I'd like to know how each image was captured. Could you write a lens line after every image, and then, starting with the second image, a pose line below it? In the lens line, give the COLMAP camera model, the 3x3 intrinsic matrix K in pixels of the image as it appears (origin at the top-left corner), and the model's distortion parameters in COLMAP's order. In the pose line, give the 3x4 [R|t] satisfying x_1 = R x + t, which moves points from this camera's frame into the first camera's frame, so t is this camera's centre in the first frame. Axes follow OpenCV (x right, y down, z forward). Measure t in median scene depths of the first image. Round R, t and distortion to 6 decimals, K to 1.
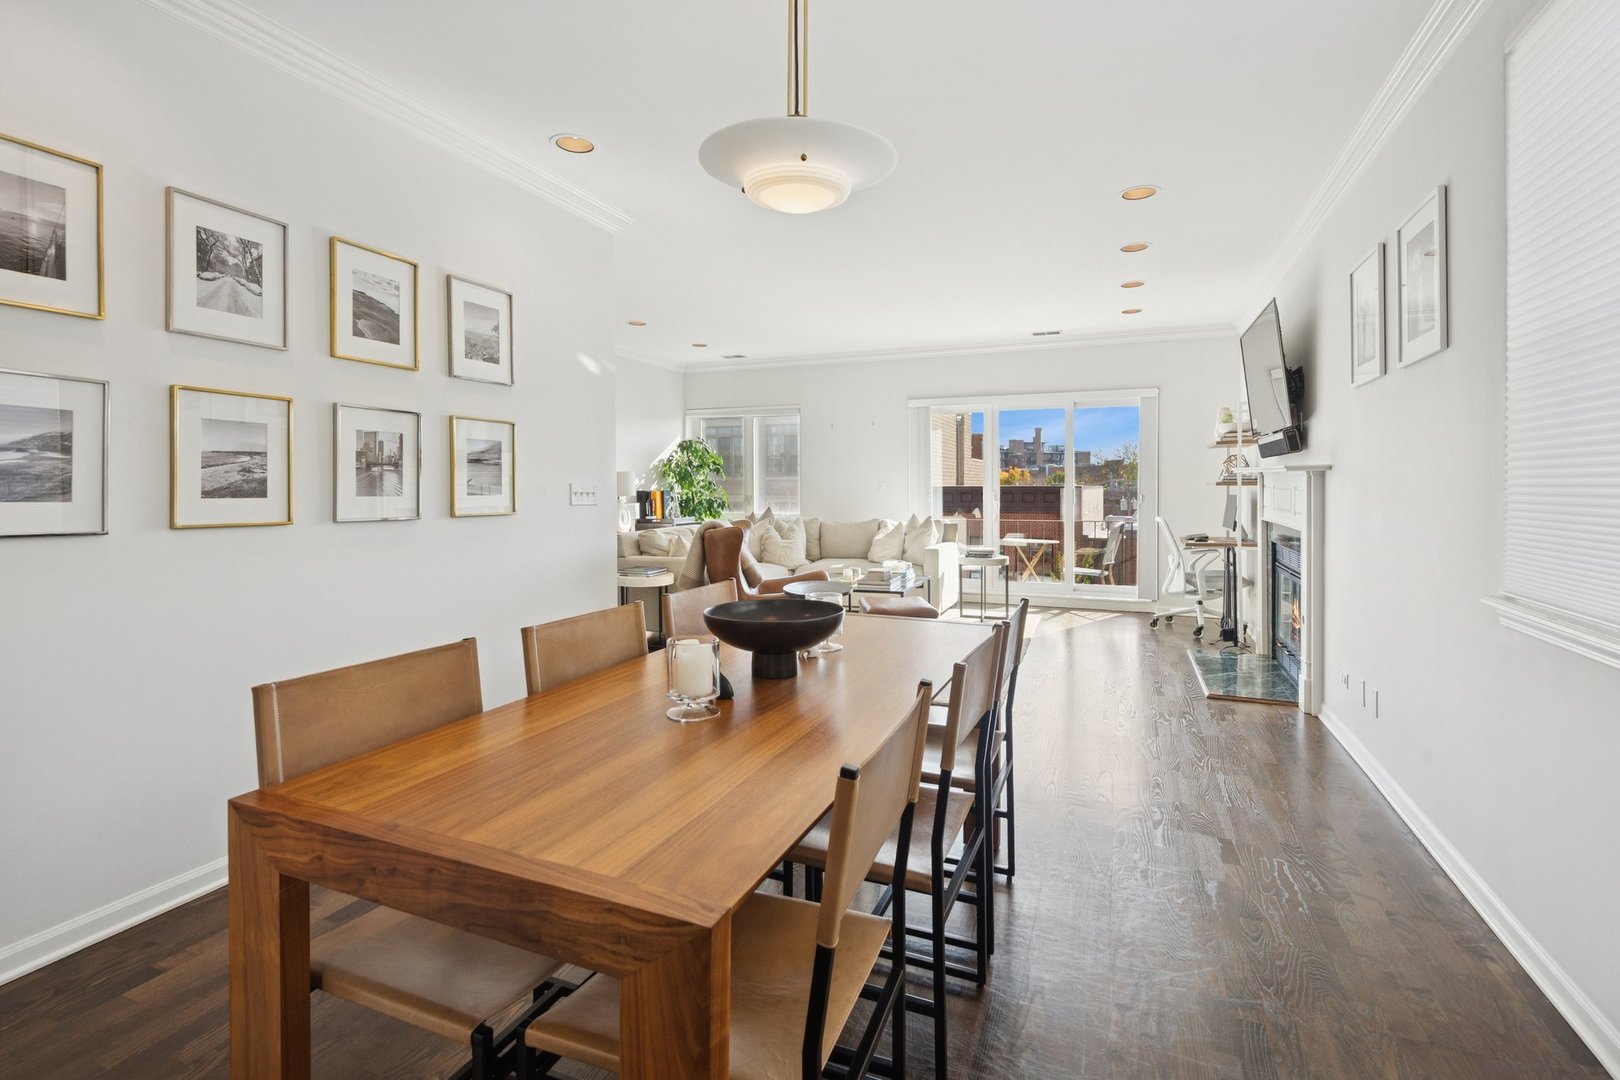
lens RADIAL K [[752.9, 0, 804.8], [0, 752.9, 498.6], [0, 0, 1]] dist [0.008736, -0.007187]
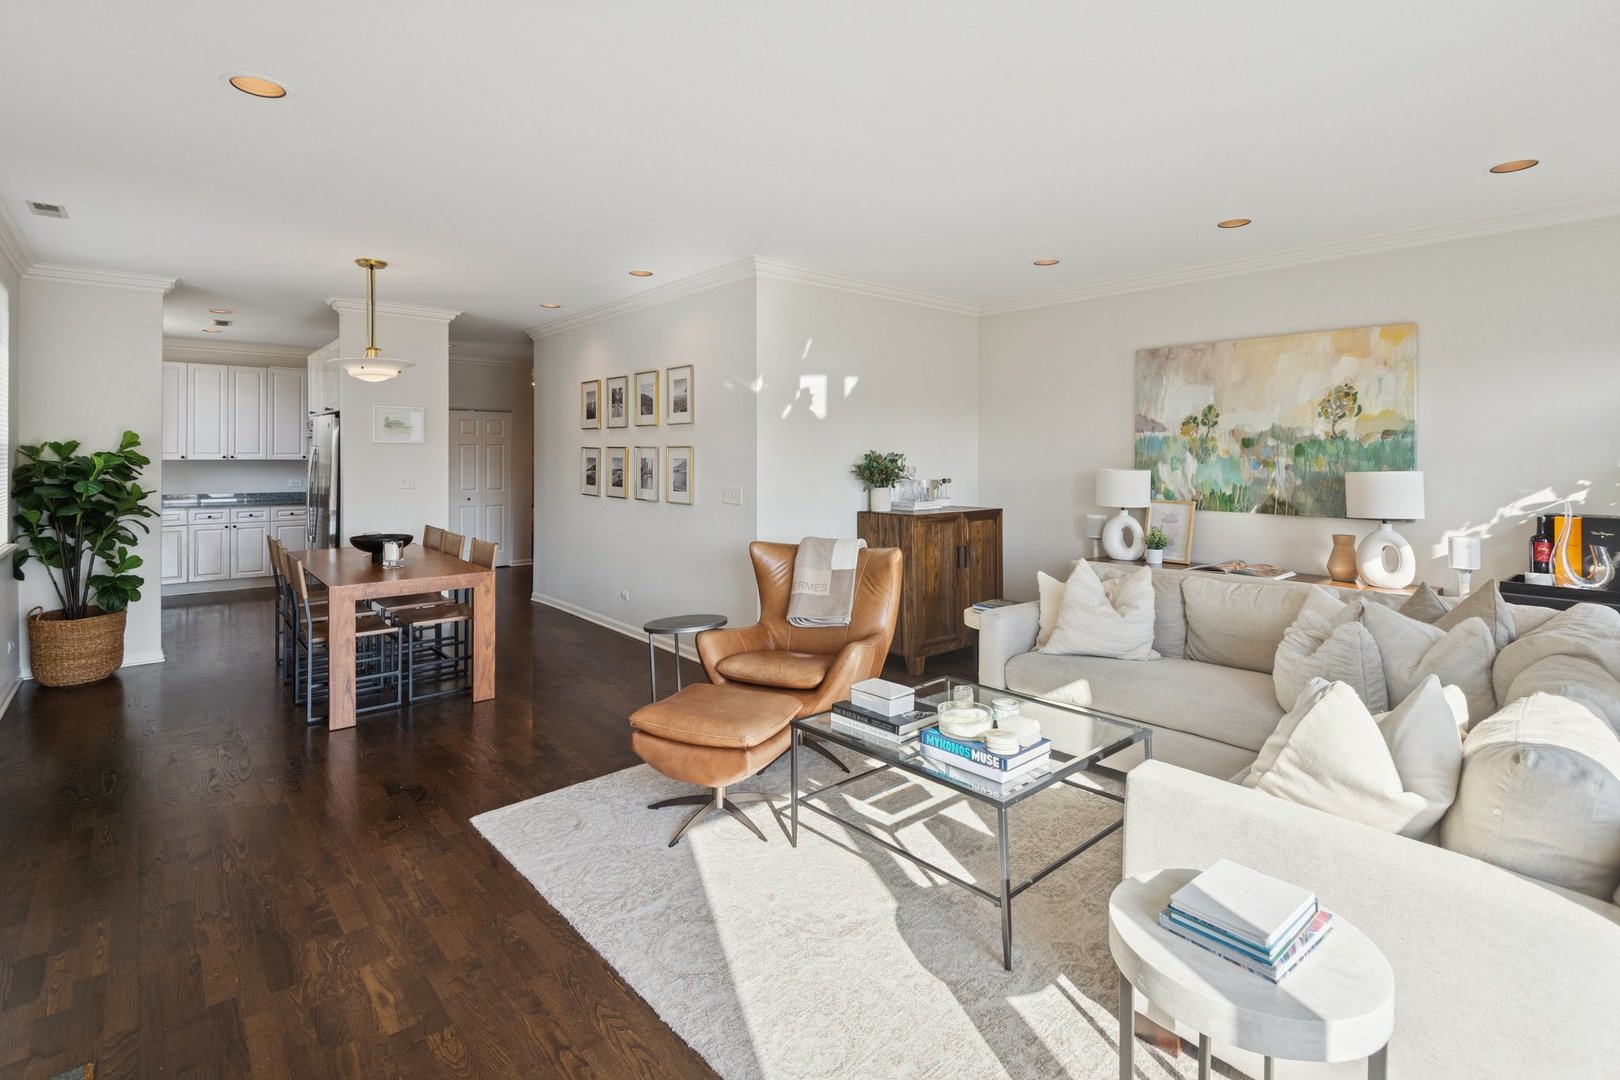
lens RADIAL K [[752.9, 0, 803.3], [0, 752.9, 464.1], [0, 0, 1]] dist [0.008736, -0.007187]
pose [[-0.440307, 0.011657, -0.897771, 0.604956], [-0.018074, 0.999598, 0.021843, -0.068593], [0.897665, 0.025844, -0.439920, 1.257896]]
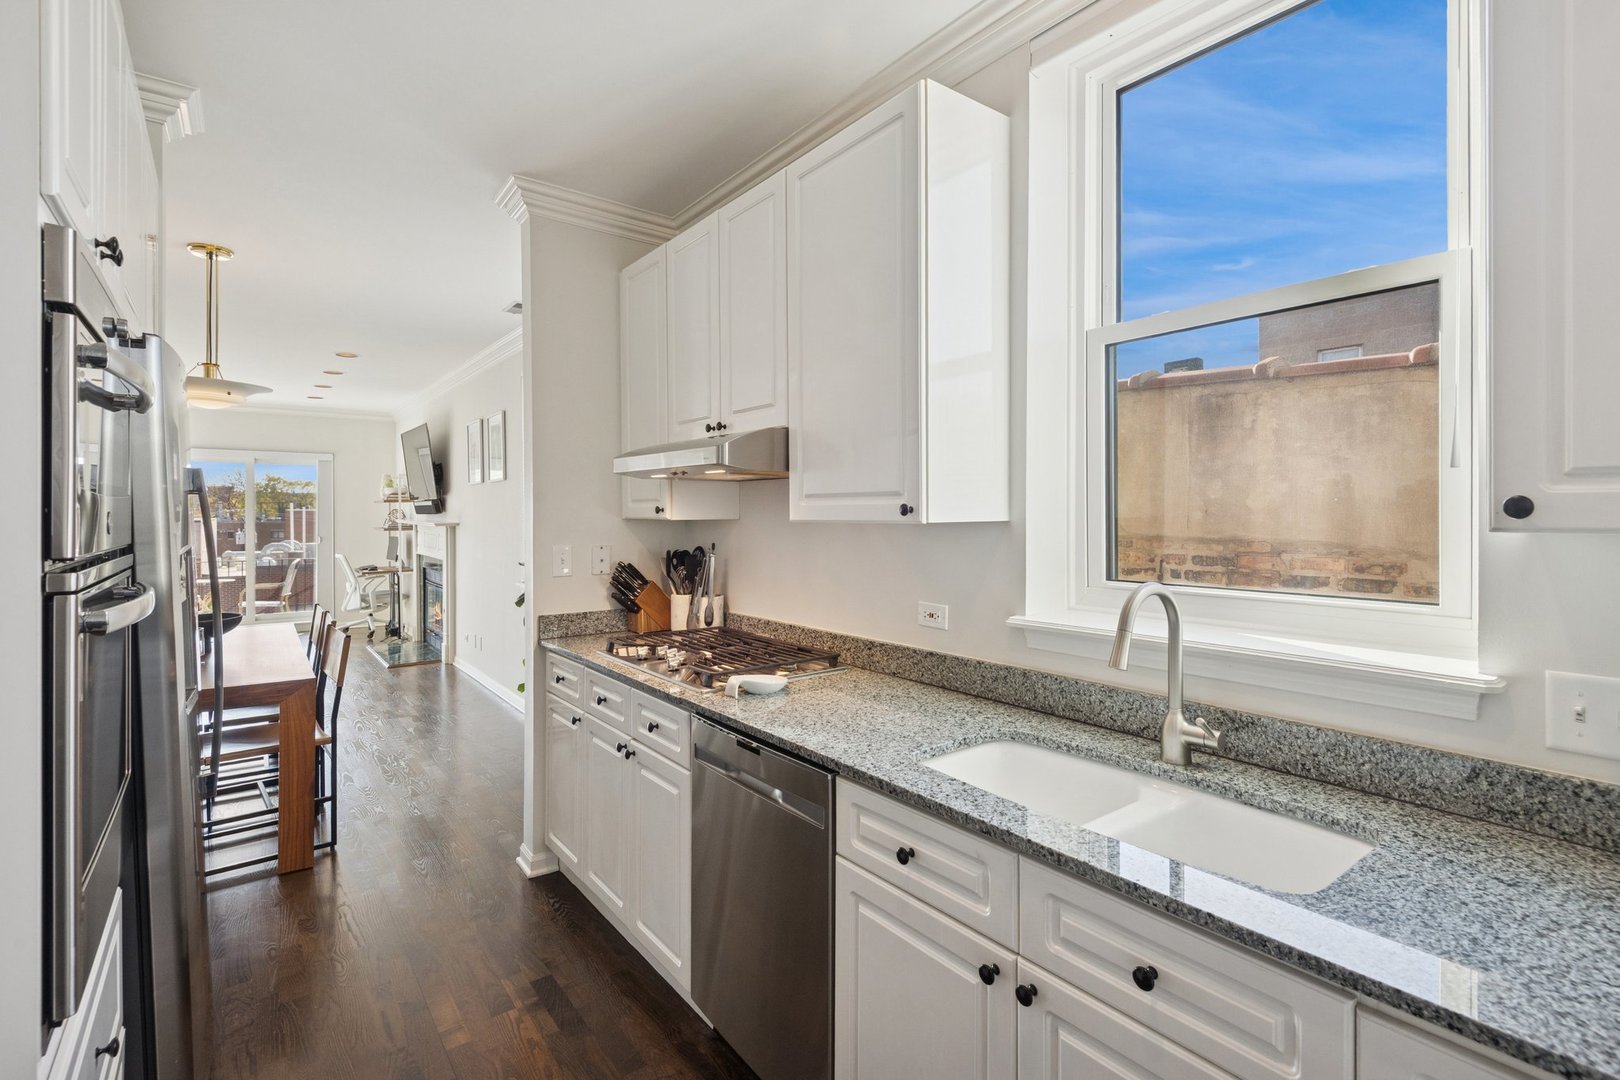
lens RADIAL K [[752.9, 0, 828.5], [0, 752.9, 507.5], [0, 0, 1]] dist [0.008736, -0.007187]
pose [[0.479250, 0.007413, 0.877647, -0.337048], [0.015987, 0.999725, -0.017174, -0.025561], [-0.877533, 0.022262, 0.479000, -0.468853]]
